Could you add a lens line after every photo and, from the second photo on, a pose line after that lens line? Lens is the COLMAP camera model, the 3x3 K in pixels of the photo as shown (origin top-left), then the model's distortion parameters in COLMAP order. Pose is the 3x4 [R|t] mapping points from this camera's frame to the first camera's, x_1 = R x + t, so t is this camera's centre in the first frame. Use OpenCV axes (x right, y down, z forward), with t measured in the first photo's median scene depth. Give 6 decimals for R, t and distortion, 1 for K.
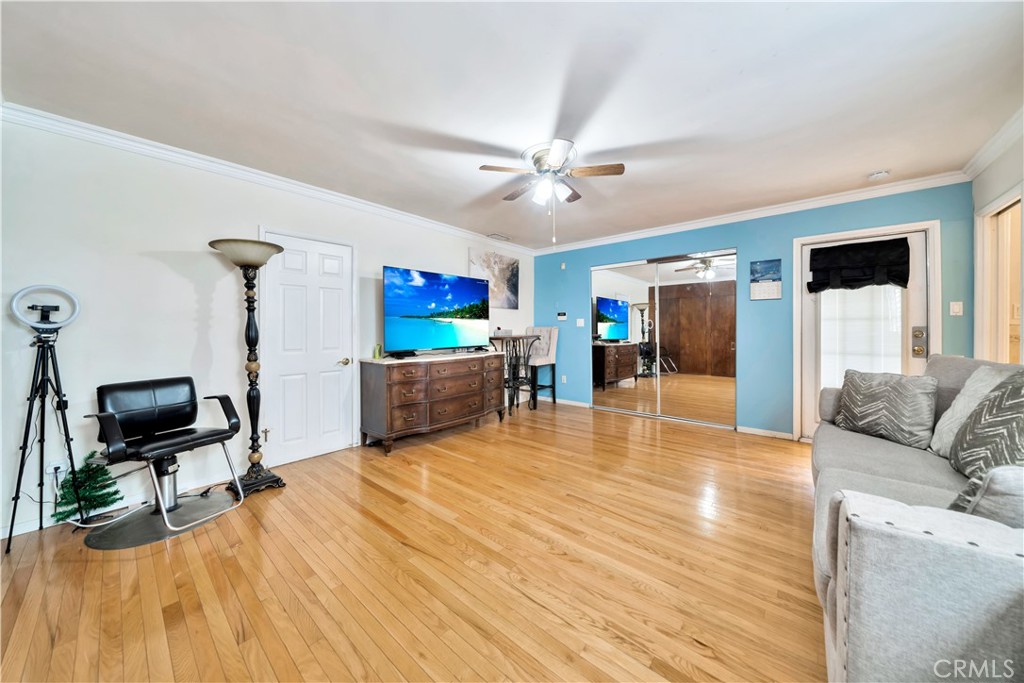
lens RADIAL K [[350.2, 0, 508.7], [0, 350.2, 334.5], [0, 0, 1]] dist [-0.000160, -0.000034]
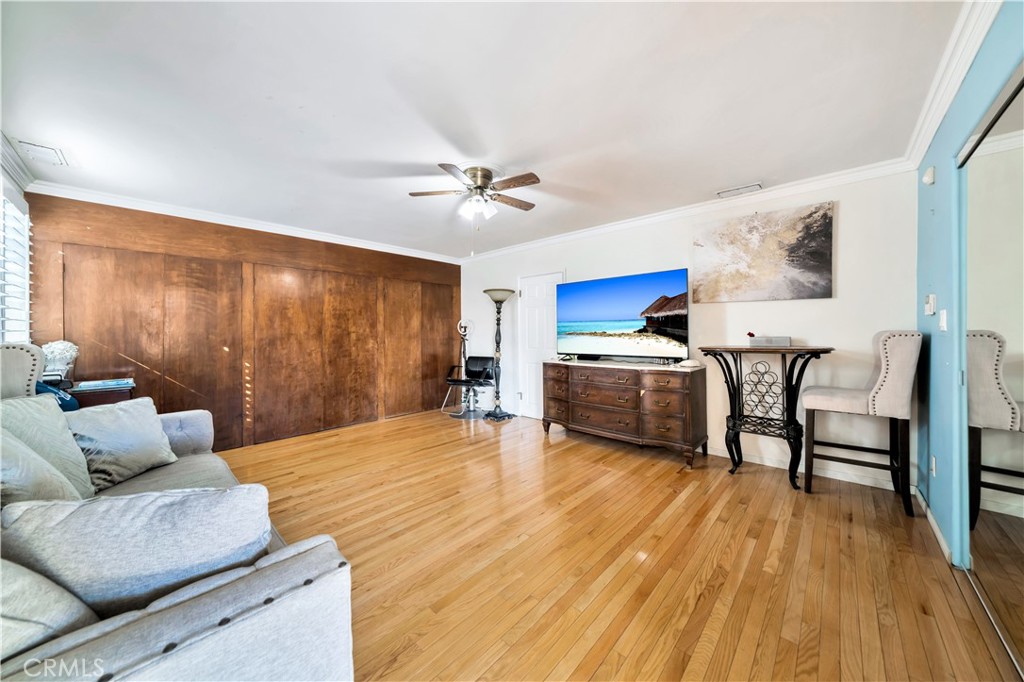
lens RADIAL K [[350.2, 0, 509.3], [0, 350.2, 332.3], [0, 0, 1]] dist [-0.000160, -0.000034]
pose [[-0.038272, 0.004138, -0.999259, 0.890025], [-0.008555, 0.999953, 0.004468, -0.028739], [0.999231, 0.008720, -0.038234, 0.858736]]
